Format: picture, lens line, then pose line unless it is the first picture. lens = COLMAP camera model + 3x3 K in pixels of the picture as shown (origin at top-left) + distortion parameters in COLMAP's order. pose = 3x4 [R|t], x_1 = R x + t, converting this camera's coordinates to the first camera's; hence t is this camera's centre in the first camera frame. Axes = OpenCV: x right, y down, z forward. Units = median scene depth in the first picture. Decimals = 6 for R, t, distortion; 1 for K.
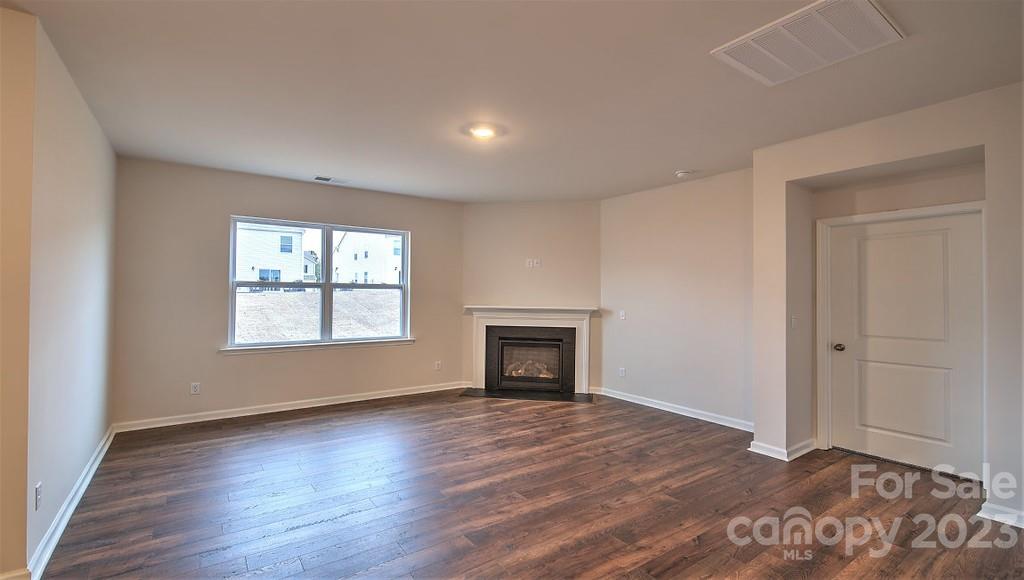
lens RADIAL K [[447.9, 0, 512.0], [0, 447.9, 290.0], [0, 0, 1]] dist [-0.001958, -0.000769]
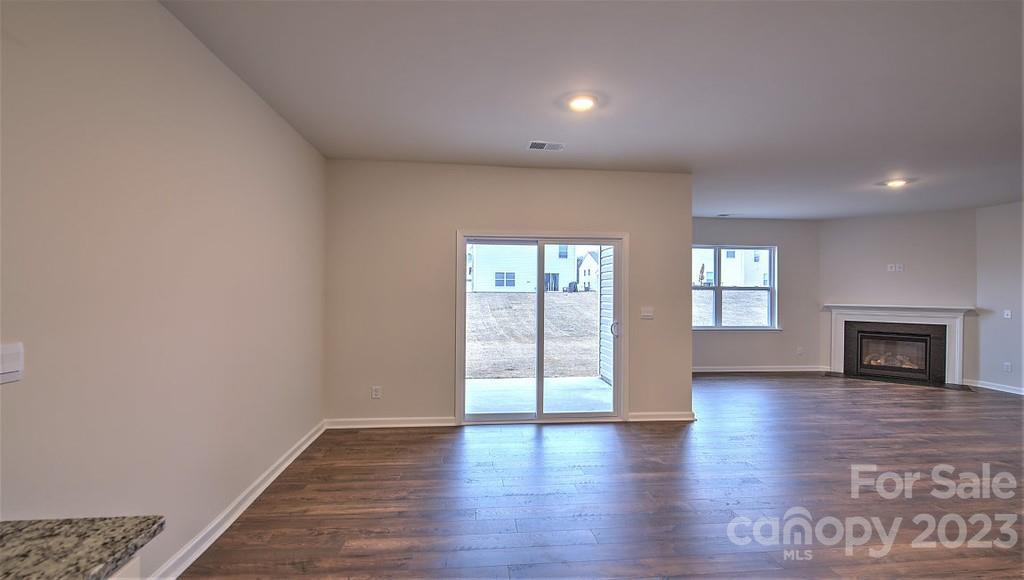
lens RADIAL K [[447.9, 0, 512.0], [0, 447.9, 290.0], [0, 0, 1]] dist [-0.001958, -0.000769]
pose [[0.872395, -0.001346, -0.488799, -0.260791], [-0.000506, 0.999993, -0.003655, 0.001771], [0.488801, 0.003436, 0.872389, -0.507179]]
